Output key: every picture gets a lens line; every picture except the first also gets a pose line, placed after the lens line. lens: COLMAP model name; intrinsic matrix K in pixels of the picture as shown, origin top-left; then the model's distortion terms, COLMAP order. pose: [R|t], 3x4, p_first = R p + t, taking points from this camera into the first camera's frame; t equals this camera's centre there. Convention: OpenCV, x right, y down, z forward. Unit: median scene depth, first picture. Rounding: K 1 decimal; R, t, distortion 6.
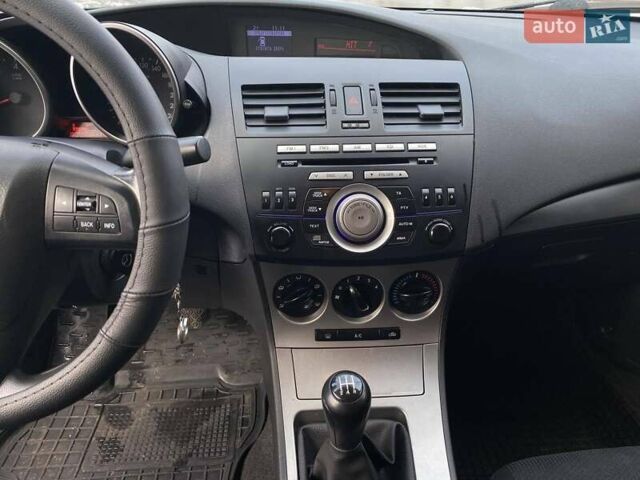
lens RADIAL K [[484.2, 0, 323.6], [0, 484.2, 242.1], [0, 0, 1]] dist [0.028023, -0.039862]
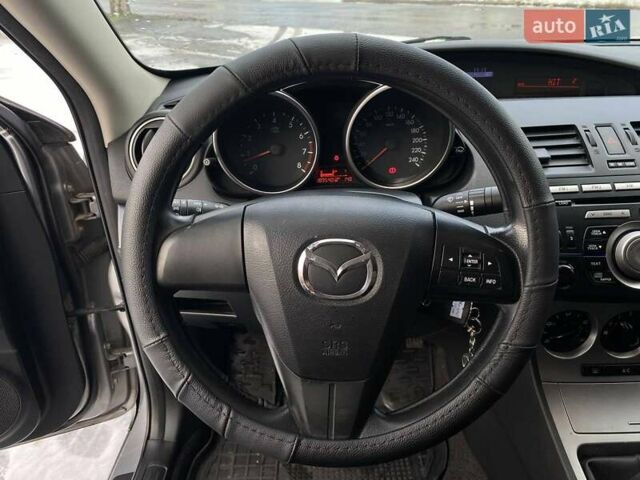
lens RADIAL K [[484.2, 0, 318.0], [0, 484.2, 240.7], [0, 0, 1]] dist [0.028023, -0.039862]
pose [[0.996814, -0.015231, -0.078299, -0.499812], [0.011685, 0.998894, -0.045550, -0.039321], [0.078906, 0.044490, 0.995889, -0.072924]]
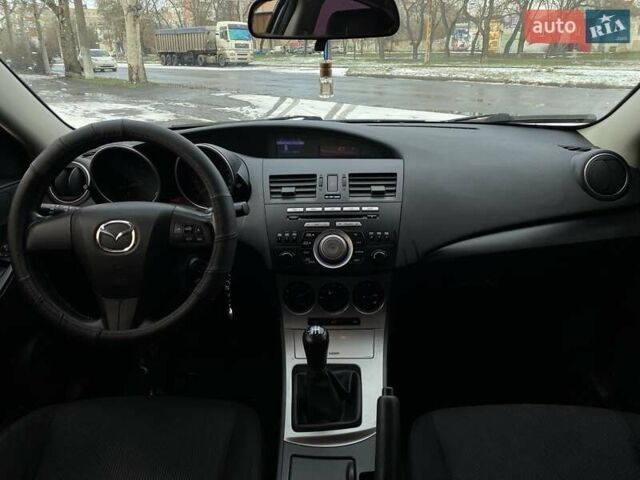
lens RADIAL K [[484.2, 0, 319.9], [0, 484.2, 244.1], [0, 0, 1]] dist [0.028023, -0.039862]
pose [[0.996231, 0.004064, -0.086640, 0.172041], [-0.018300, 0.986263, -0.164164, 0.211883], [0.084783, 0.165131, 0.982621, -0.682393]]
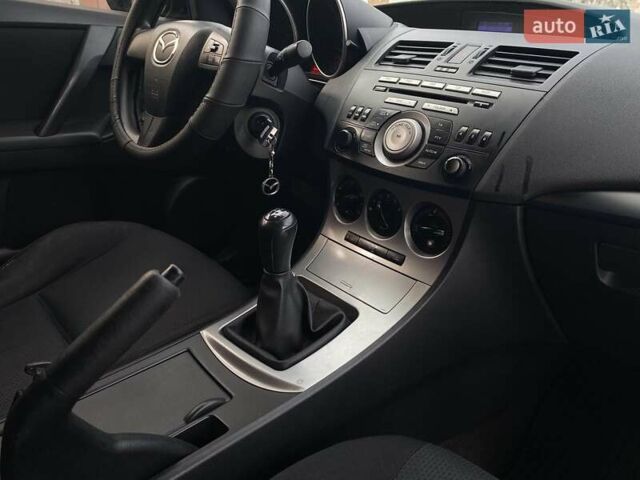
lens RADIAL K [[484.2, 0, 318.1], [0, 484.2, 239.3], [0, 0, 1]] dist [0.028023, -0.039862]
pose [[0.643090, 0.336909, -0.687697, 0.777772], [-0.450128, 0.892812, 0.016467, 0.221388], [0.619533, 0.298961, 0.725811, 0.123021]]
